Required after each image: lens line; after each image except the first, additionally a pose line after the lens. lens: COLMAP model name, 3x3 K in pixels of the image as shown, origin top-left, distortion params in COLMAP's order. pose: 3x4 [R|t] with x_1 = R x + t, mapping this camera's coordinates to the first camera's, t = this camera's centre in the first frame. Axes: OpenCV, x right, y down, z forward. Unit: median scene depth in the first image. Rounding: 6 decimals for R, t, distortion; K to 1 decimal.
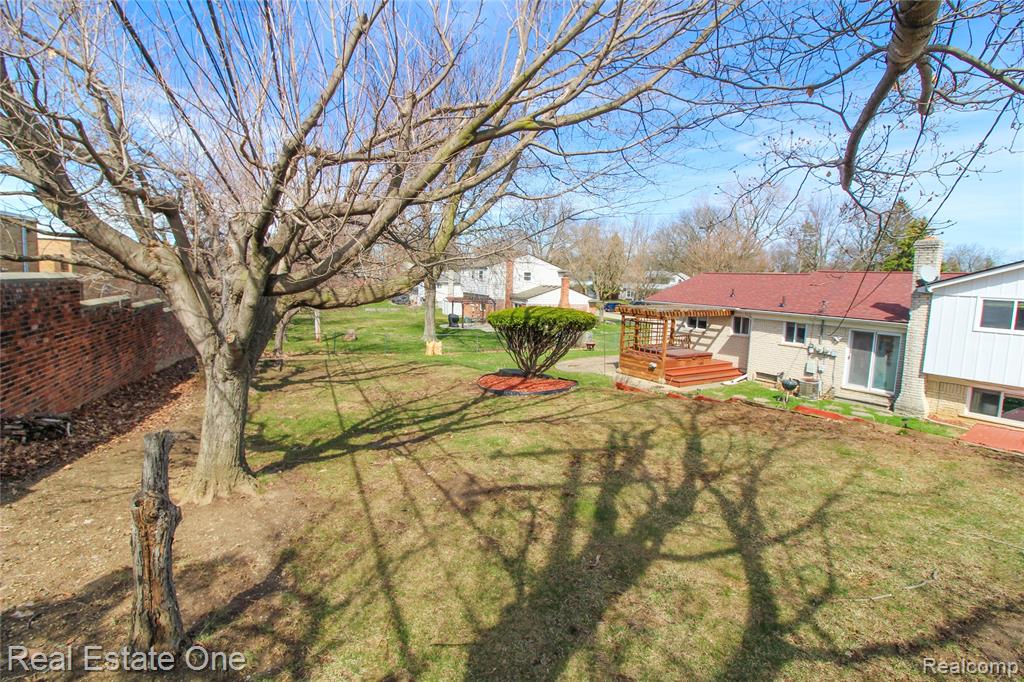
lens RADIAL K [[474.7, 0, 508.3], [0, 474.7, 328.9], [0, 0, 1]] dist [-0.000122, -0.014223]
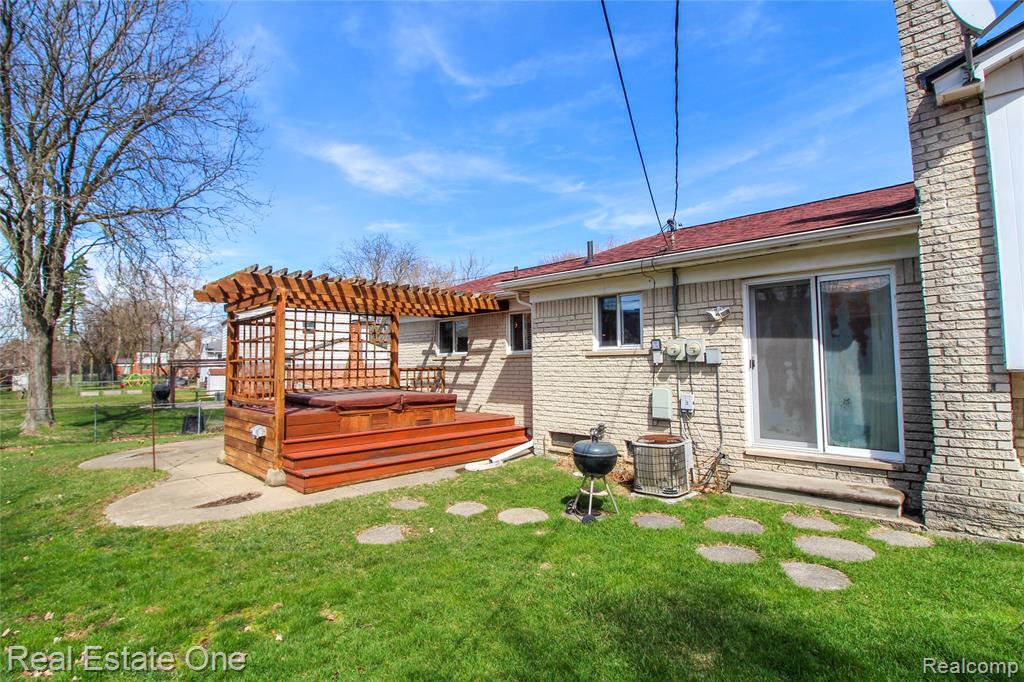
lens RADIAL K [[498.3, 0, 510.6], [0, 498.3, 327.2], [0, 0, 1]] dist [0.001181, -0.016451]
pose [[0.973372, -0.016763, 0.228616, 0.436085], [0.058553, 0.982419, -0.177267, 0.083911], [-0.221625, 0.185933, 0.957242, 0.643360]]
